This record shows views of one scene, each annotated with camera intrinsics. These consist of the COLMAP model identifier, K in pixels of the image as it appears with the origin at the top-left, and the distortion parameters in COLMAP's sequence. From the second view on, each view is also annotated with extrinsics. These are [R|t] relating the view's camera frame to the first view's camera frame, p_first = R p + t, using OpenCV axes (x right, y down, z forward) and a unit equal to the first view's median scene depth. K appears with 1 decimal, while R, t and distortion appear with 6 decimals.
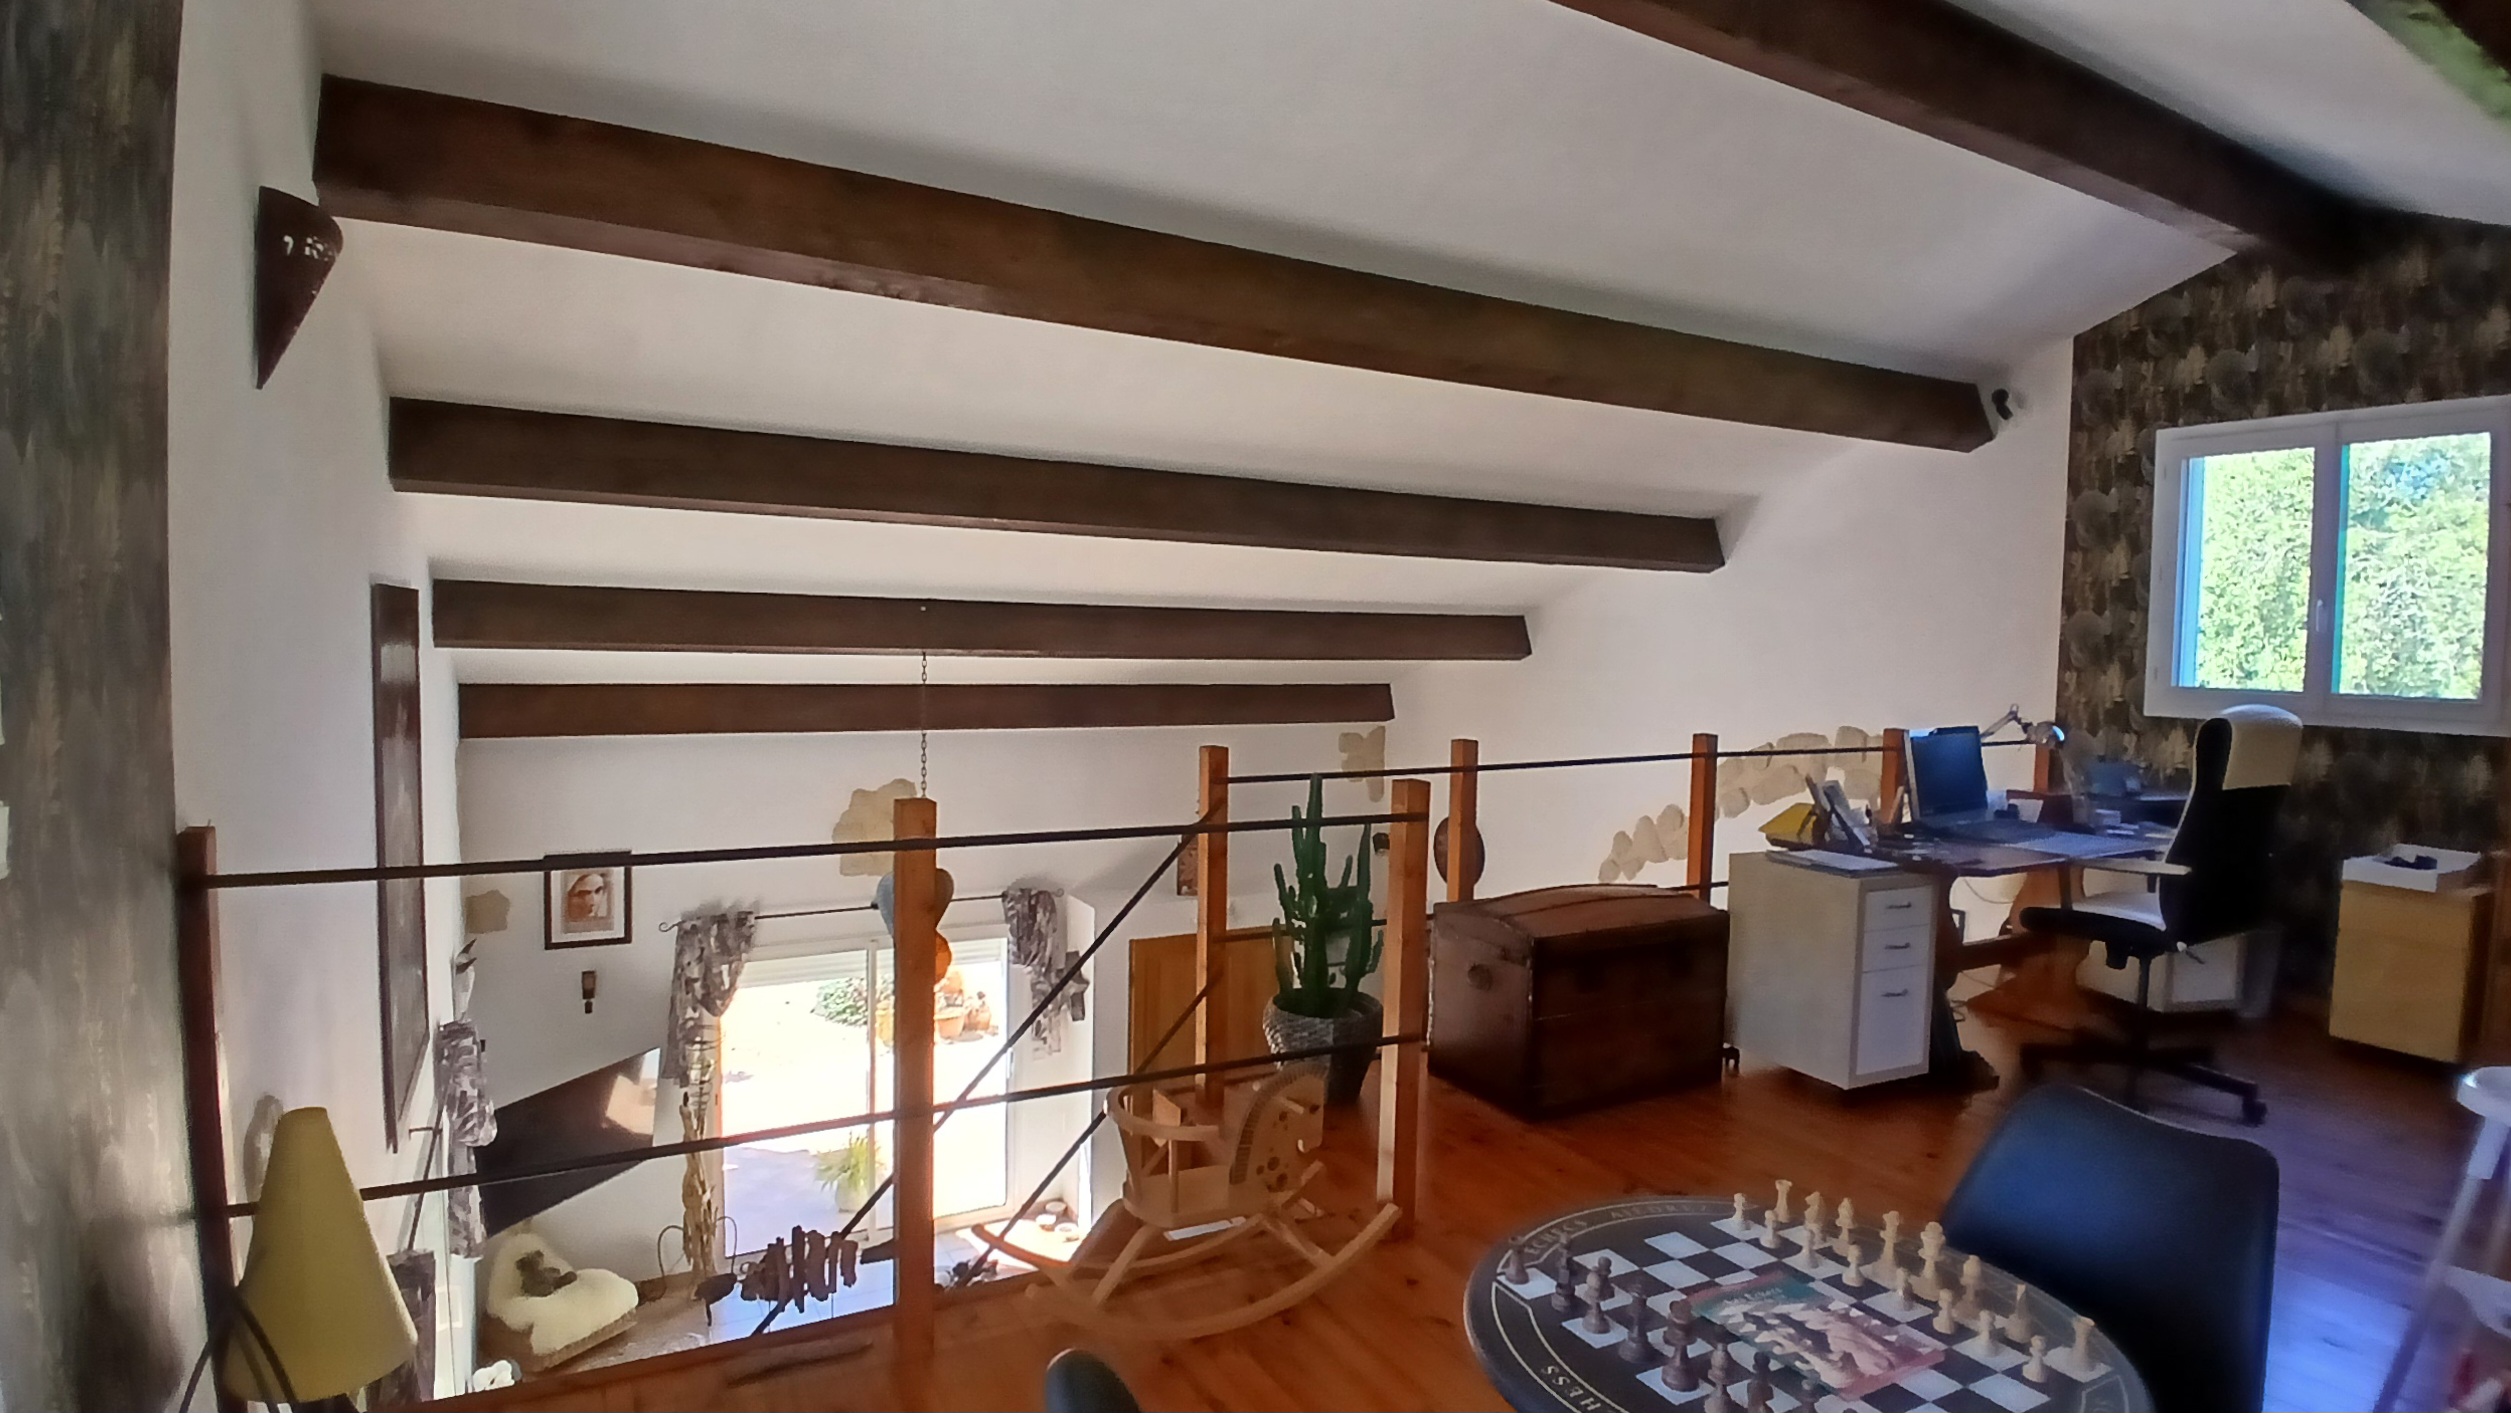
lens RADIAL K [[1300.3, 0, 1281.9], [0, 1300.3, 705.8], [0, 0, 1]] dist [-0.000904, -0.044233]
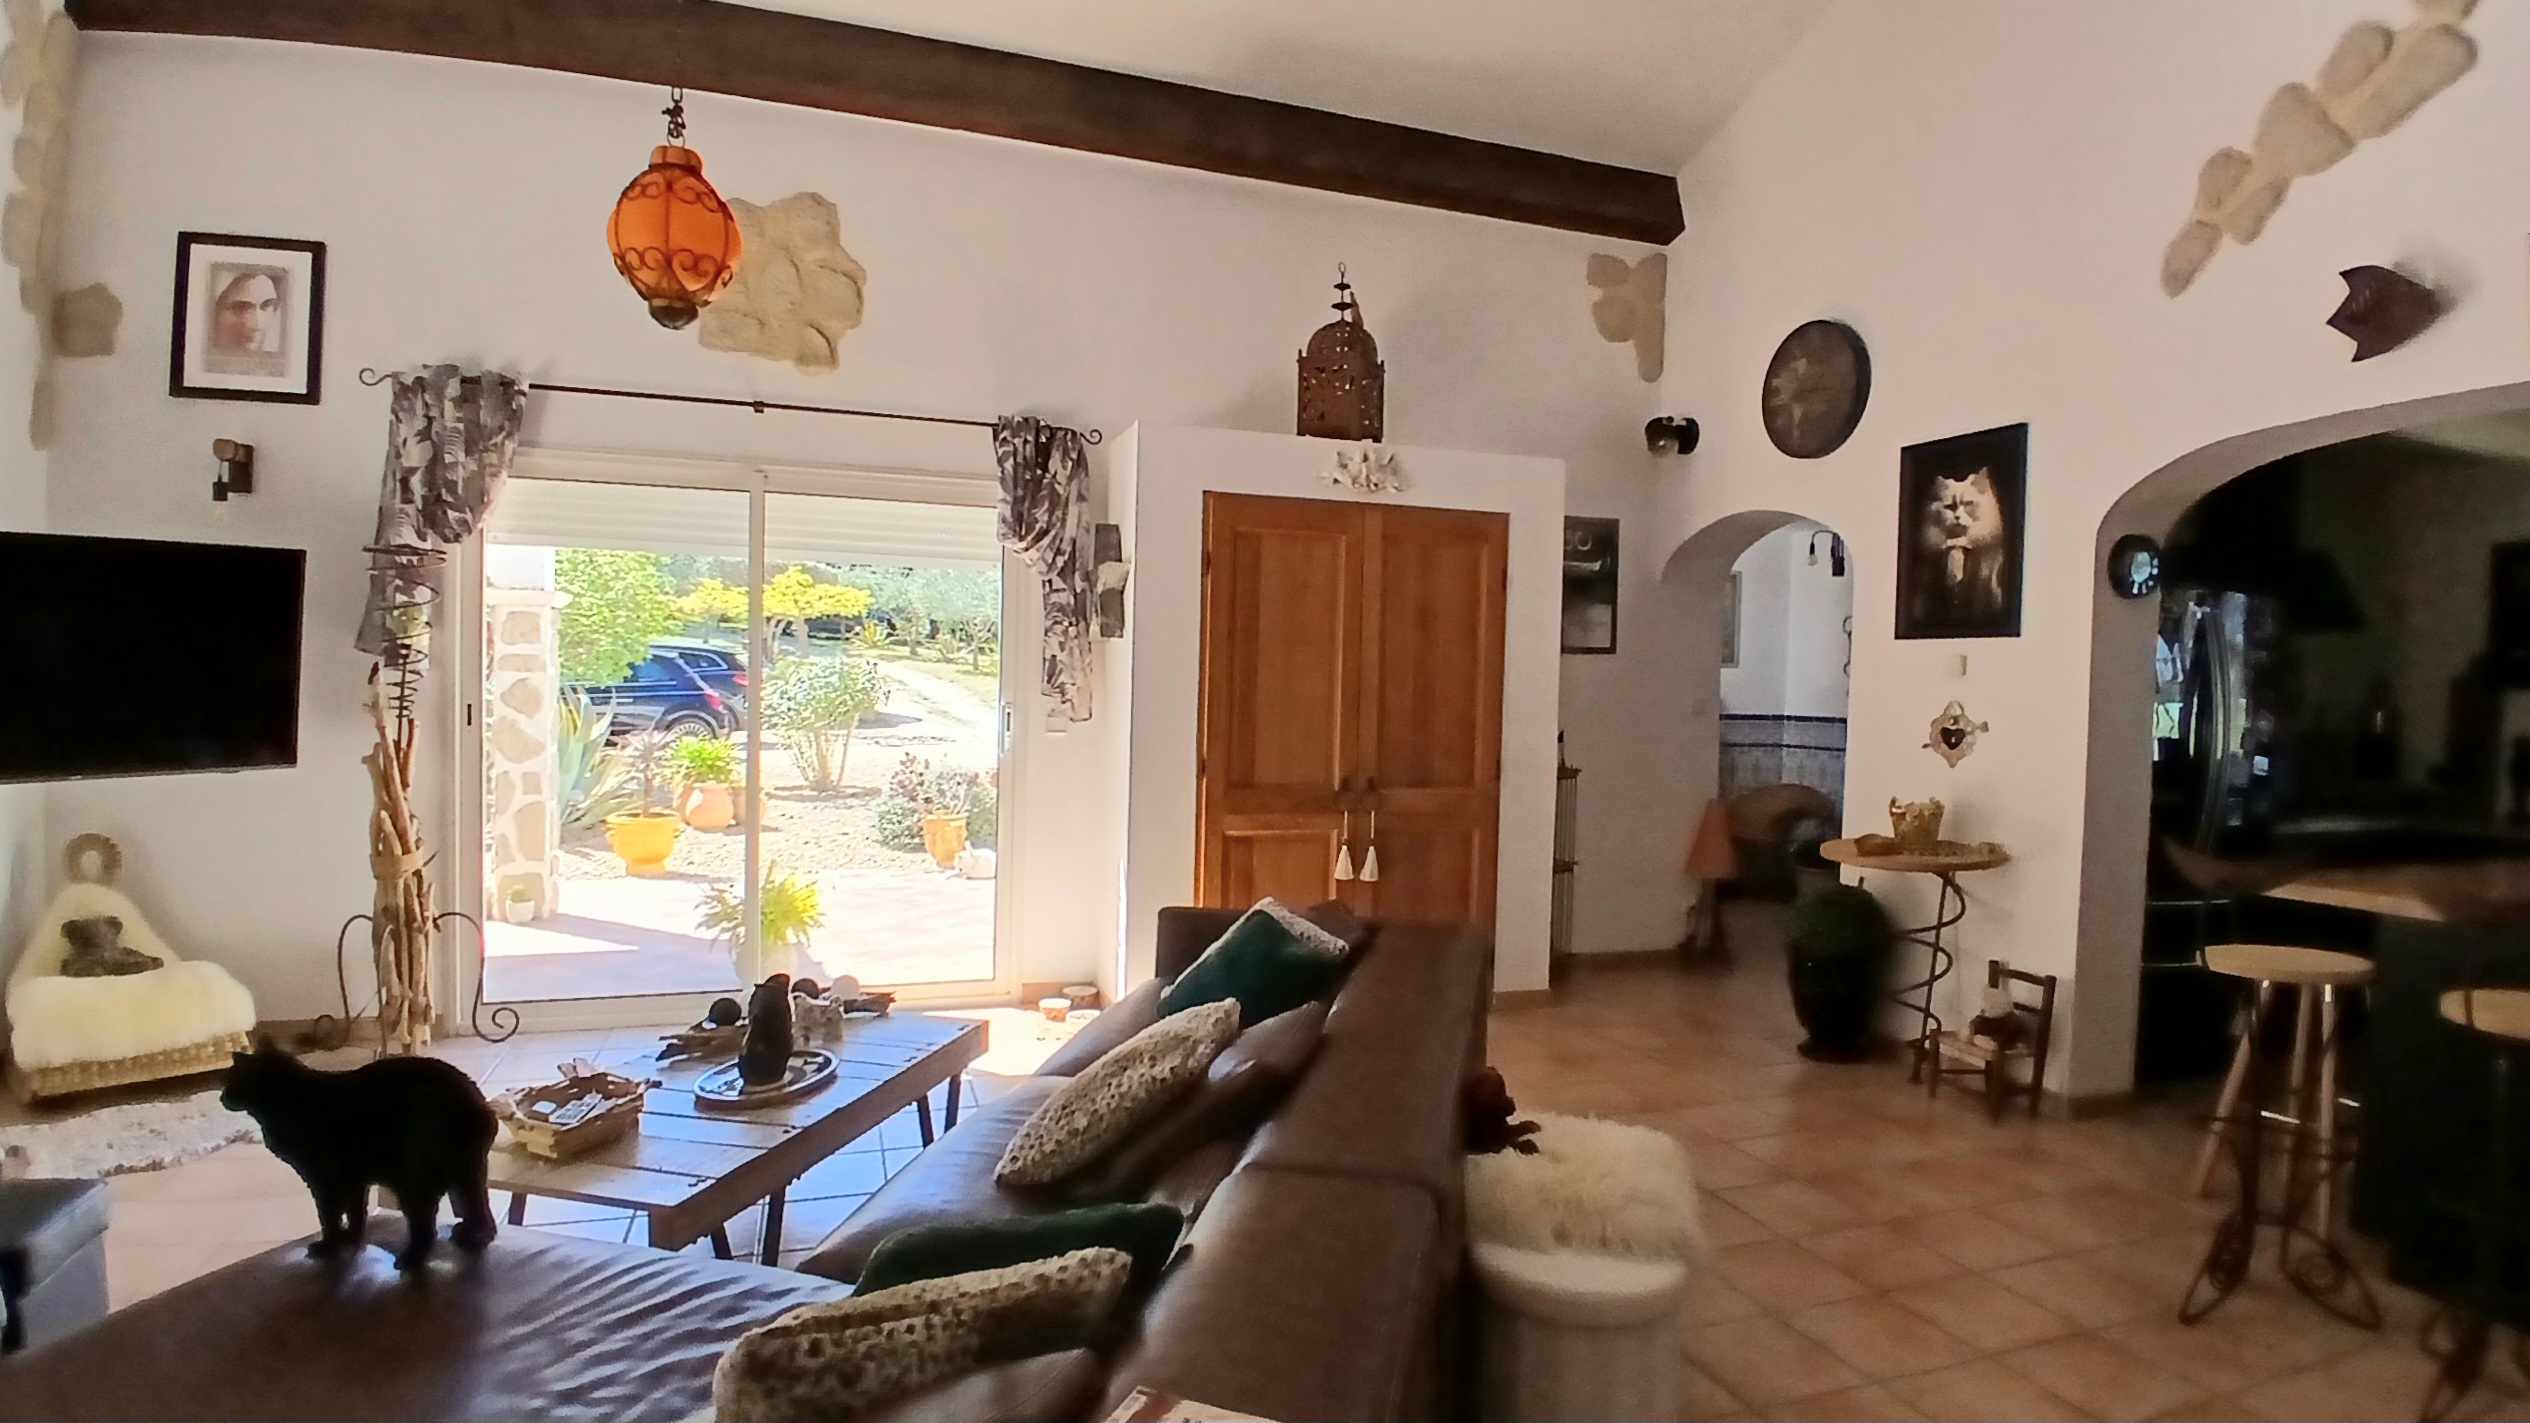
lens RADIAL K [[1278.4, 0, 1276.2], [0, 1278.4, 722.5], [0, 0, 1]] dist [-0.000095, -0.042988]
pose [[0.984649, 0.011055, -0.174194, 0.009909], [-0.016573, 0.999405, -0.030253, 0.329974], [0.173756, 0.032675, 0.984247, 0.530509]]
